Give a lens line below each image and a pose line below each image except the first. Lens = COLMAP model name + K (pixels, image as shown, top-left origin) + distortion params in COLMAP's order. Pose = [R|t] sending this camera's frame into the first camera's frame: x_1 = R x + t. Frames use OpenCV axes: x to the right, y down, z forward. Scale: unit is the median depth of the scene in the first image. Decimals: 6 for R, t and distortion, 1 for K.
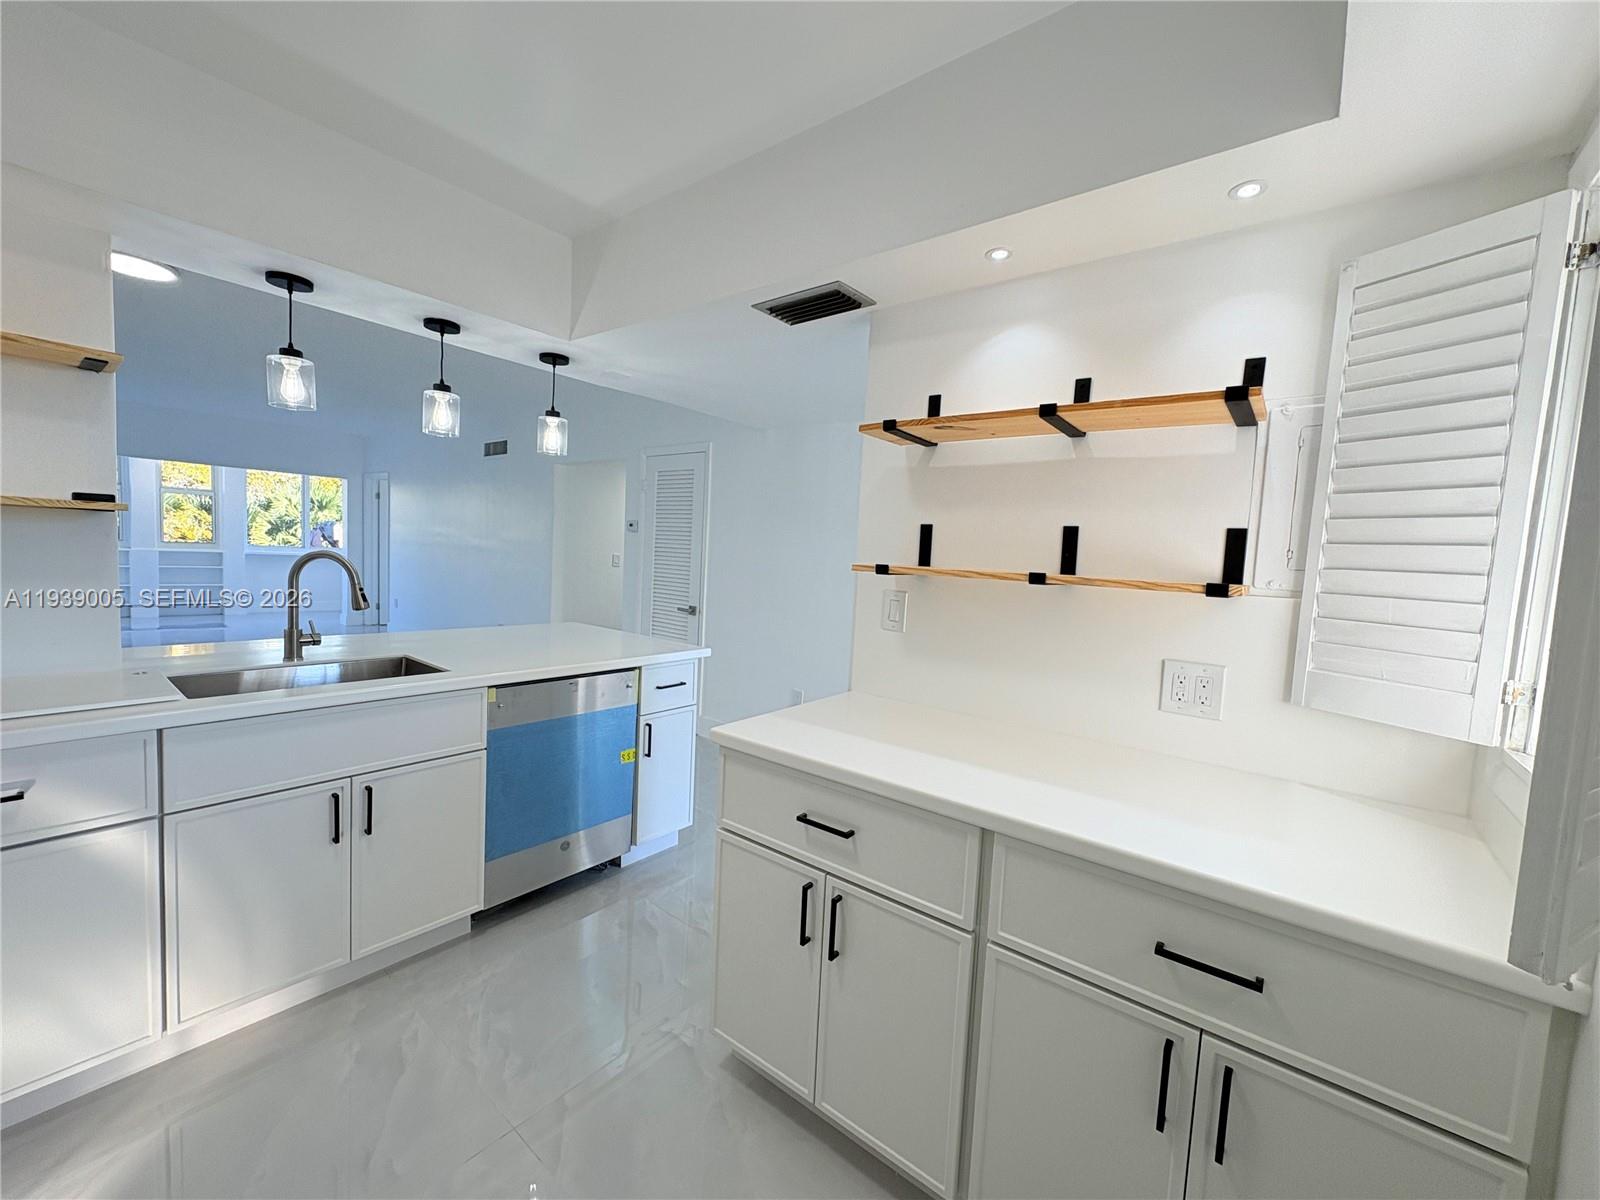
lens RADIAL K [[632.7, 0, 800.0], [0, 632.7, 600.0], [0, 0, 1]] dist [0.000672, 0.000271]
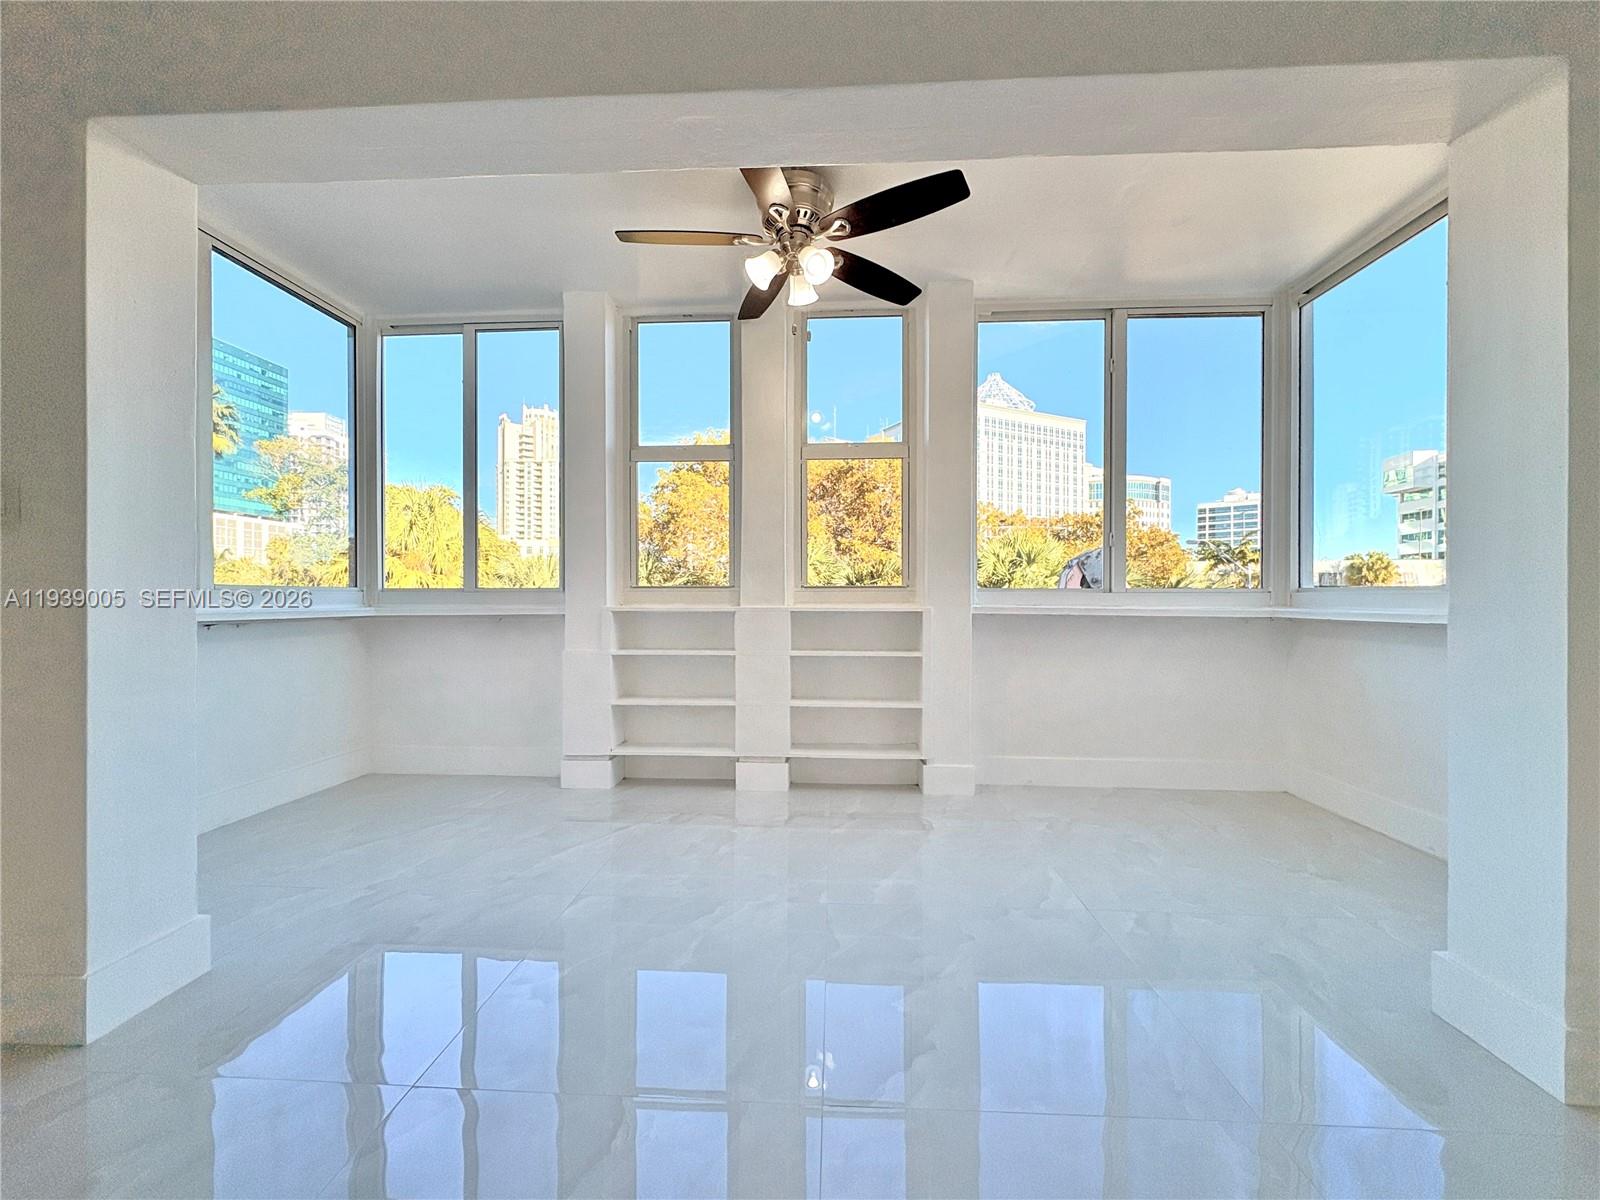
lens RADIAL K [[632.7, 0, 800.0], [0, 632.7, 600.0], [0, 0, 1]] dist [0.000672, 0.000271]
pose [[0.580329, -0.048023, -0.812965, -0.982635], [-0.037122, 0.995662, -0.085315, -0.065276], [0.813535, 0.079690, 0.576029, 1.087914]]
